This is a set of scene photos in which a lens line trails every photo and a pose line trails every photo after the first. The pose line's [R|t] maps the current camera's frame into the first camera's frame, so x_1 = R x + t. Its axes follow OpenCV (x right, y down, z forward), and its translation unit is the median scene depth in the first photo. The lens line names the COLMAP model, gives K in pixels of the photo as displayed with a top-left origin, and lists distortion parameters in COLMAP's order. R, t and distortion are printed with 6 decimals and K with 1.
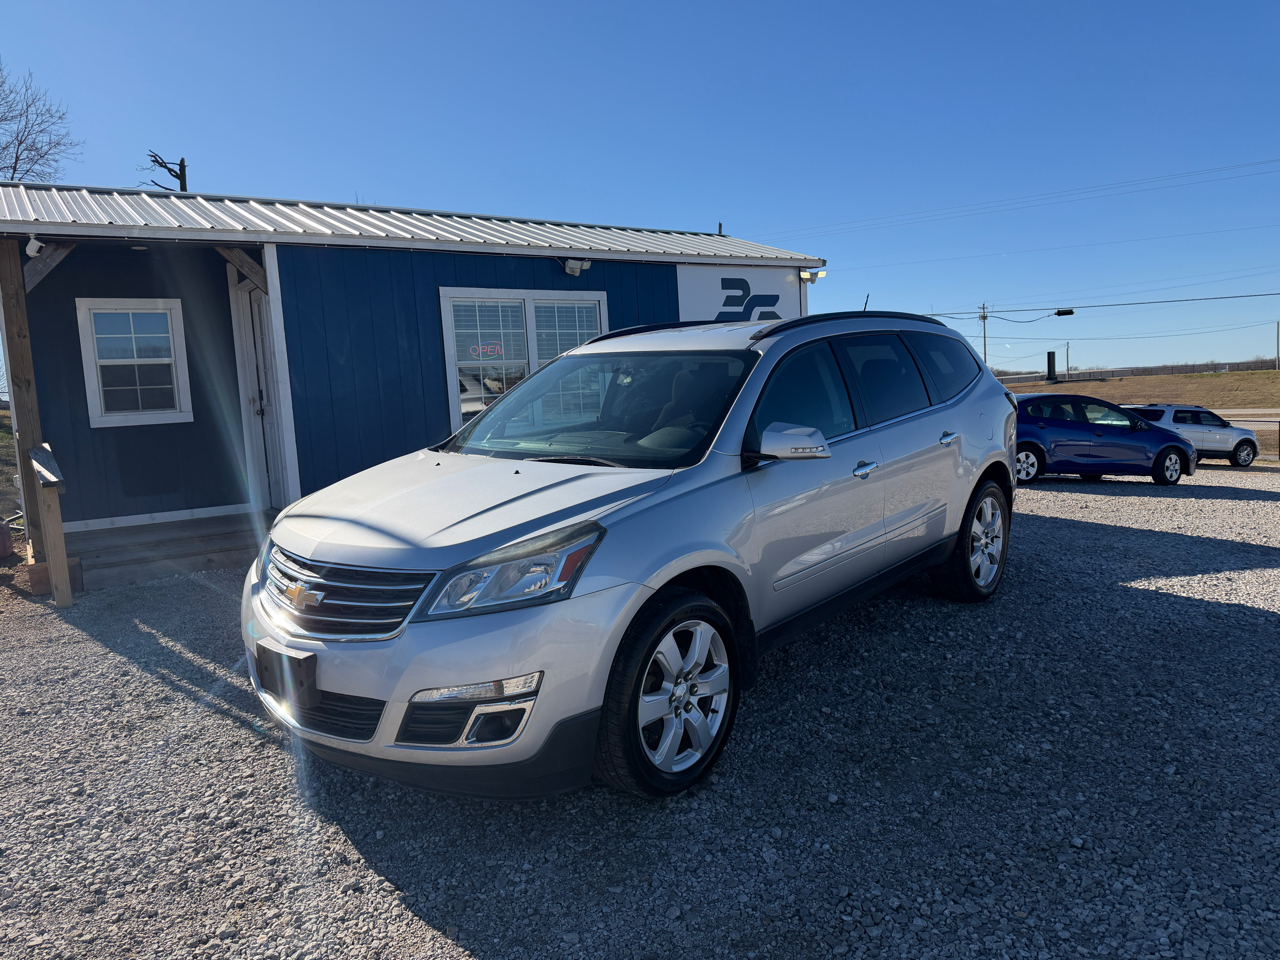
lens RADIAL K [[869.0, 0, 642.8], [0, 869.0, 507.8], [0, 0, 1]] dist [0.043749, -0.054014]
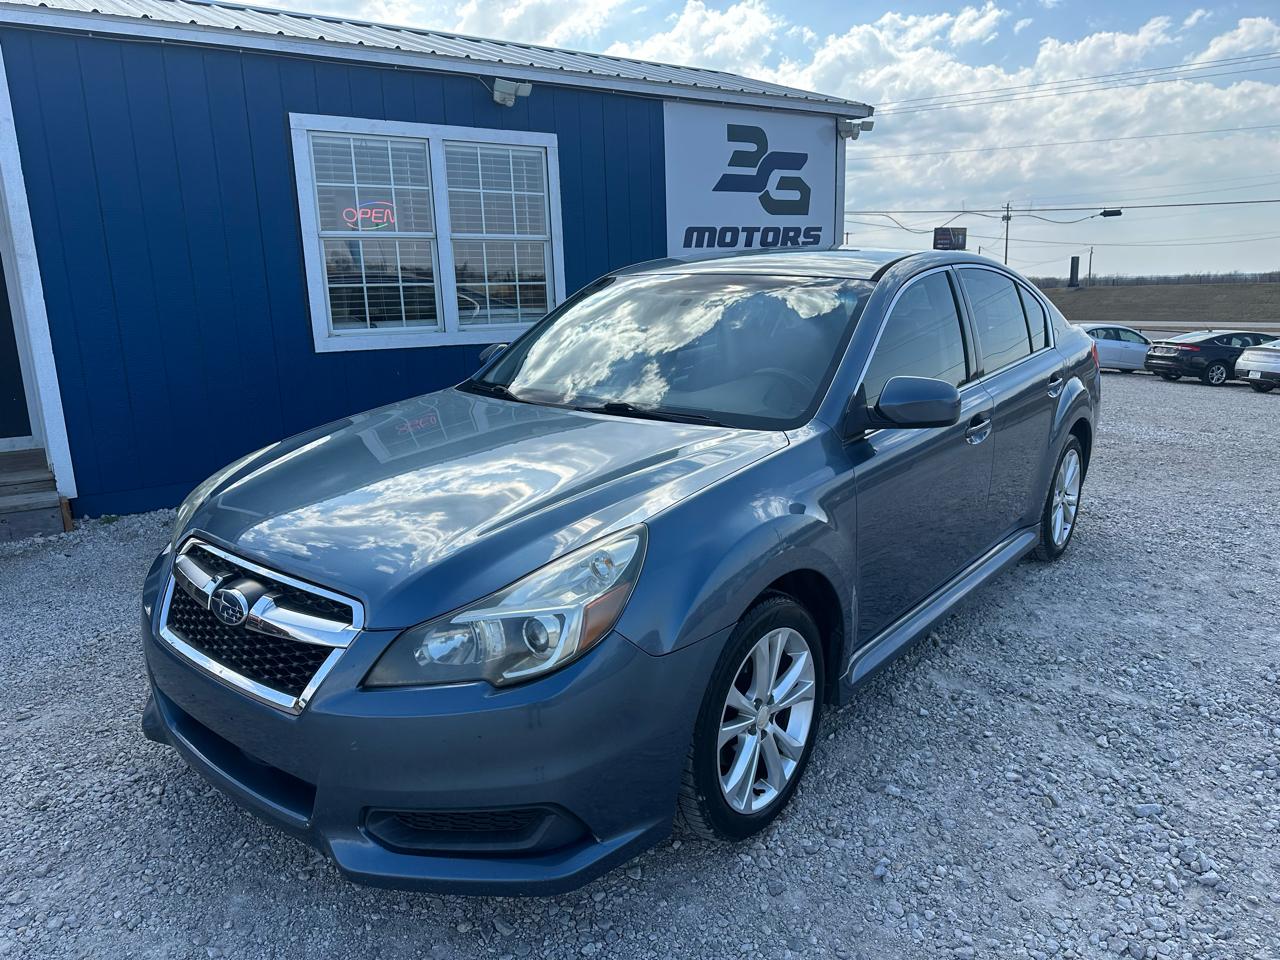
lens RADIAL K [[864.5, 0, 637.9], [0, 864.5, 491.8], [0, 0, 1]] dist [0.023227, -0.024389]
pose [[0.999597, 0.027035, -0.008643, 0.032852], [-0.026059, 0.994846, 0.097996, -0.035885], [0.011247, -0.097731, 0.995149, 0.280082]]
